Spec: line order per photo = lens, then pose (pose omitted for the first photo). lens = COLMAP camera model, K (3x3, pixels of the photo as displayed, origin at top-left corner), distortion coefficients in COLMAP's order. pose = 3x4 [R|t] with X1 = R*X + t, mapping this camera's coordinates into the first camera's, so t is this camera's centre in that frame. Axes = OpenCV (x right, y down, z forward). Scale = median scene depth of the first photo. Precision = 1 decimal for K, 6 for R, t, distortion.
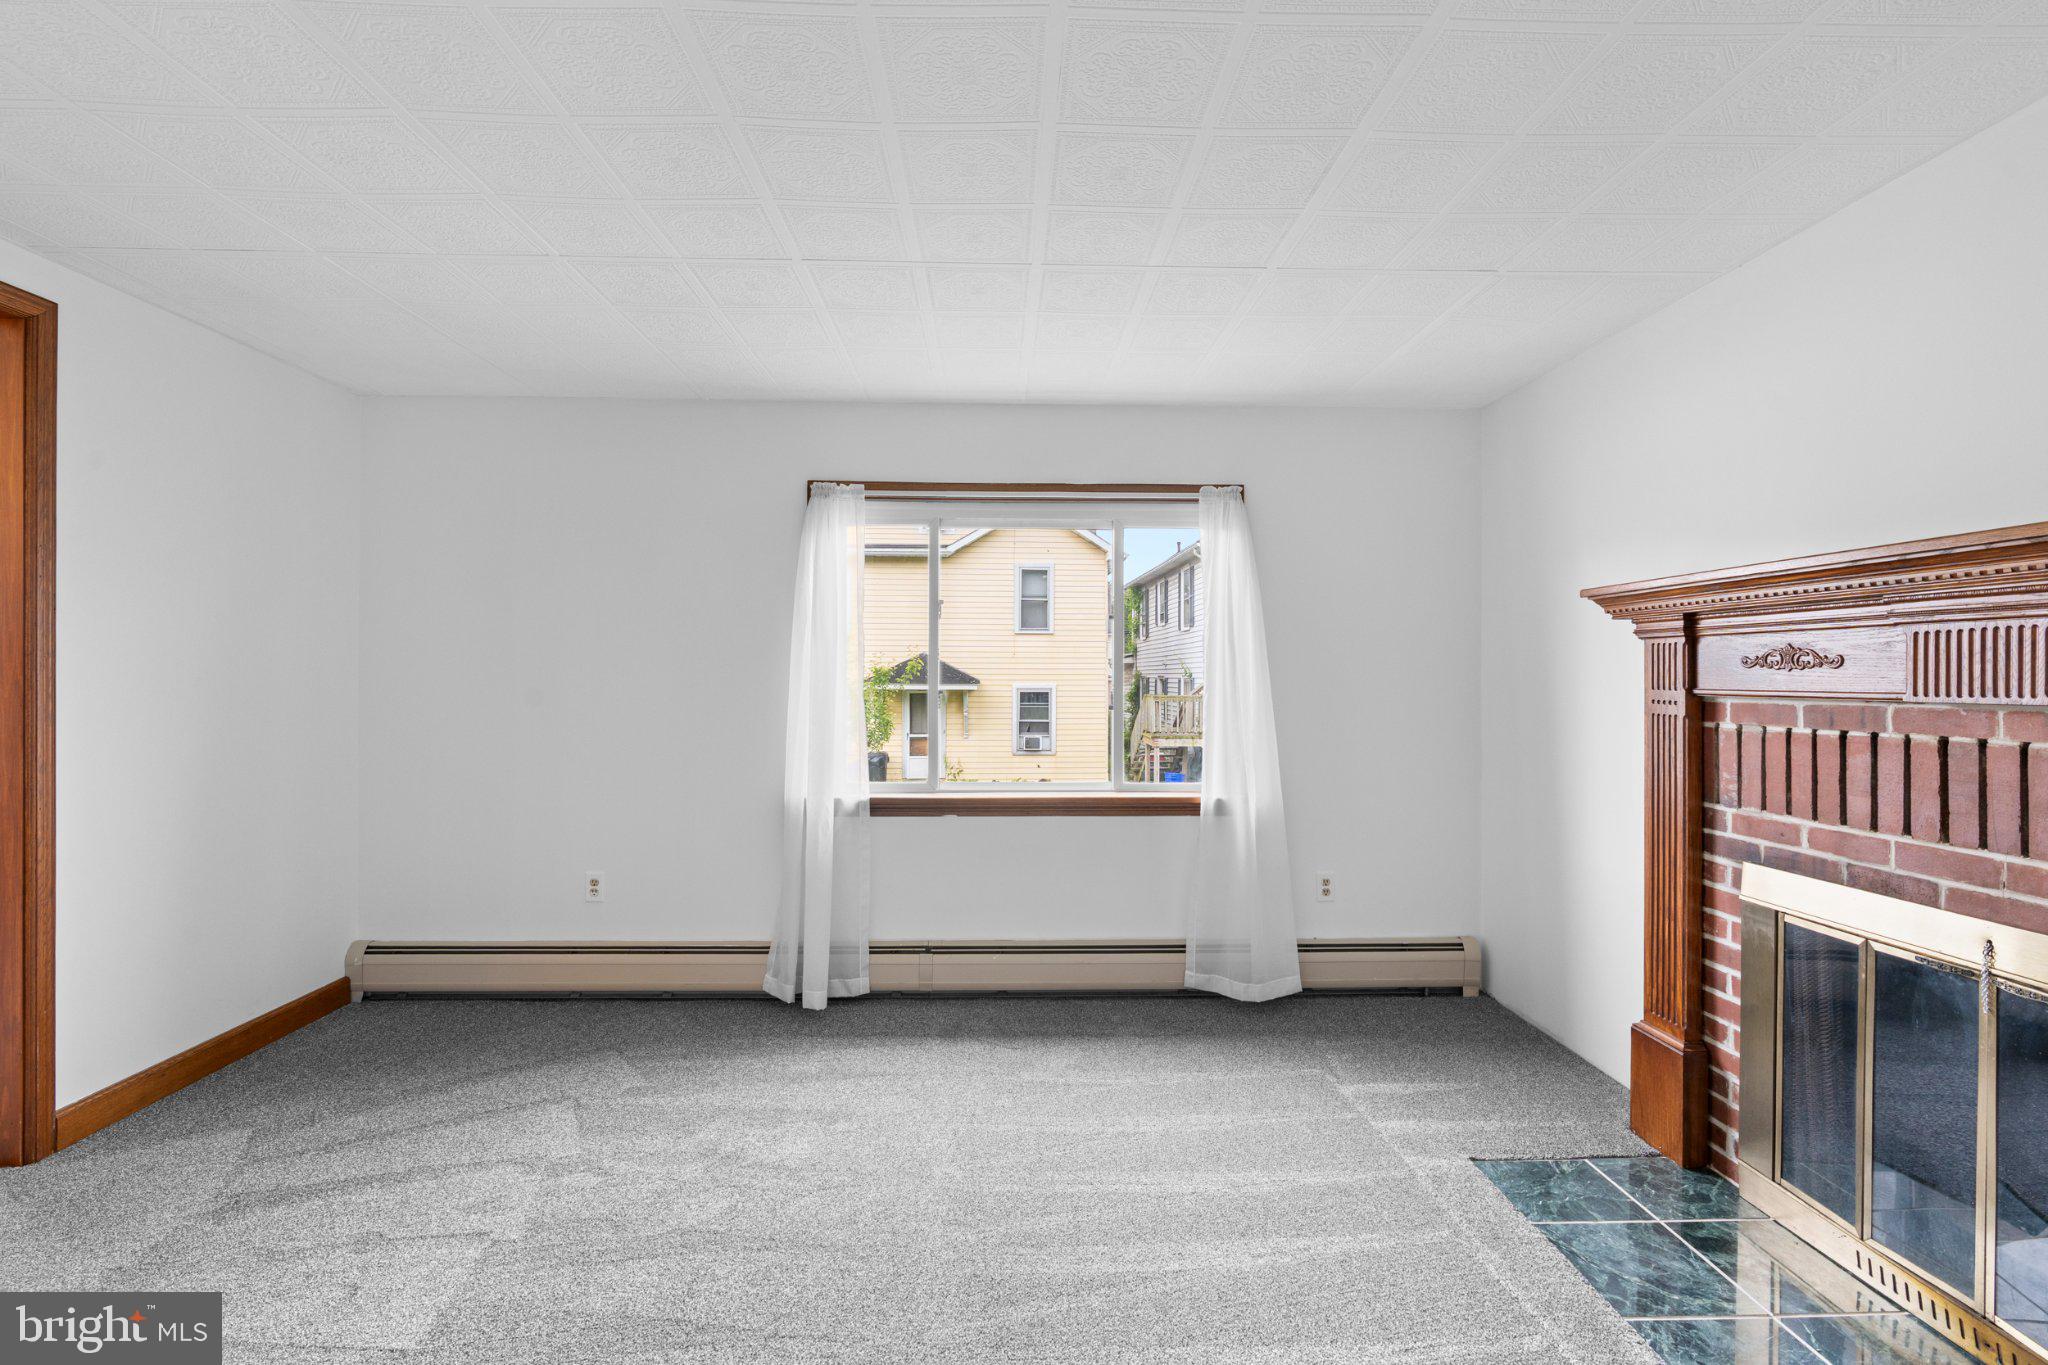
lens RADIAL K [[920.0, 0, 1020.6], [0, 920.0, 680.8], [0, 0, 1]] dist [-0.007401, 0.000583]
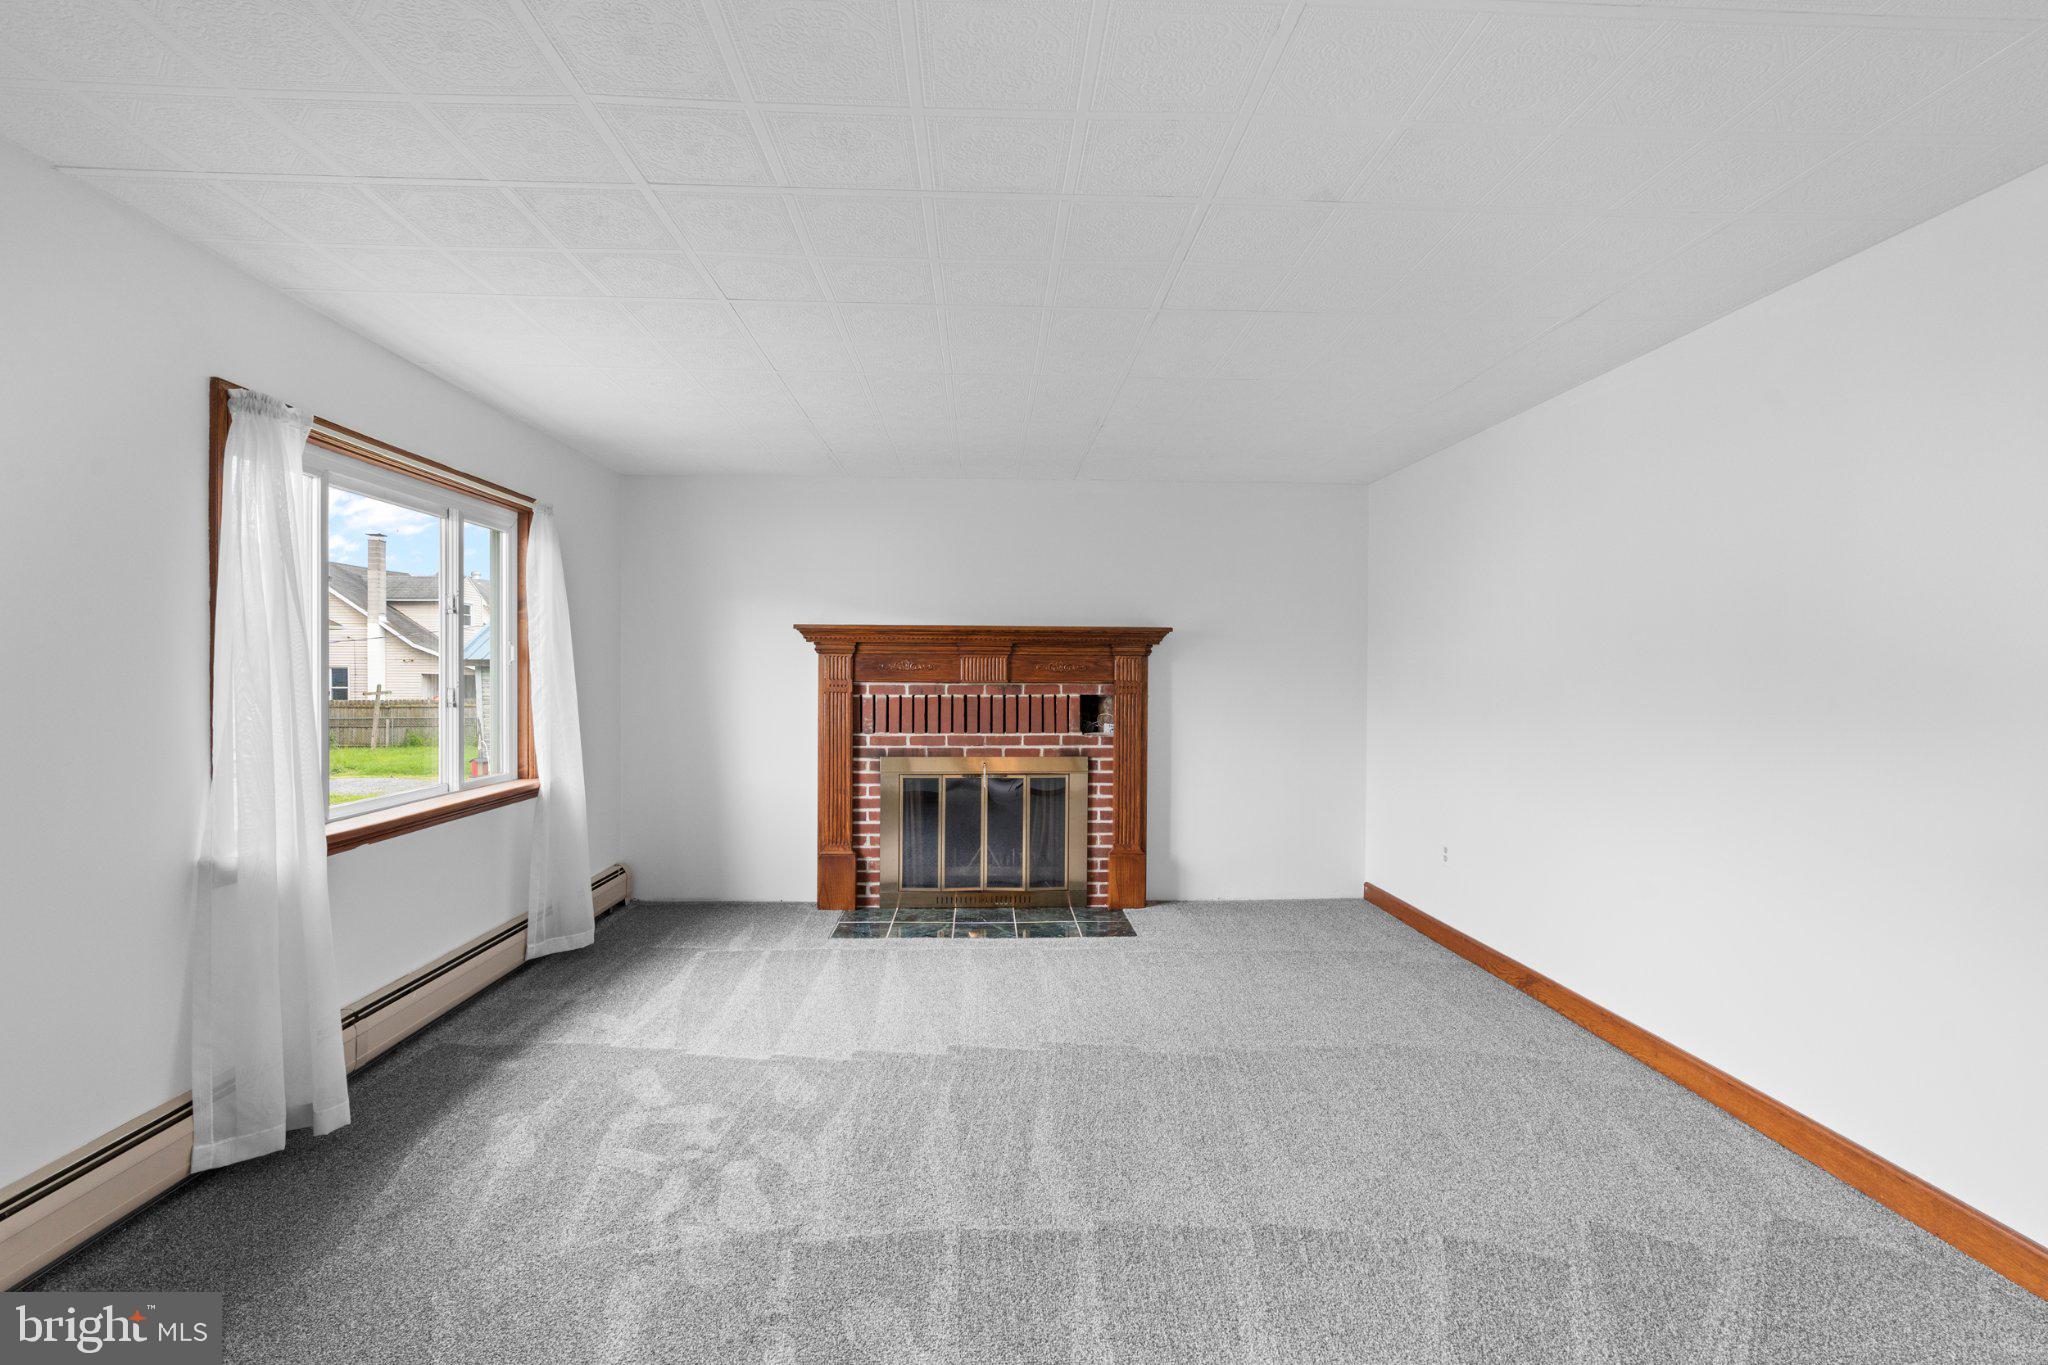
lens RADIAL K [[920.0, 0, 1020.6], [0, 920.0, 680.8], [0, 0, 1]] dist [-0.007401, 0.000583]
pose [[-0.010124, -0.011815, 0.999879, -1.376631], [-0.001706, 0.999929, 0.011798, -0.011862], [-0.999947, -0.001586, -0.010143, 0.662540]]
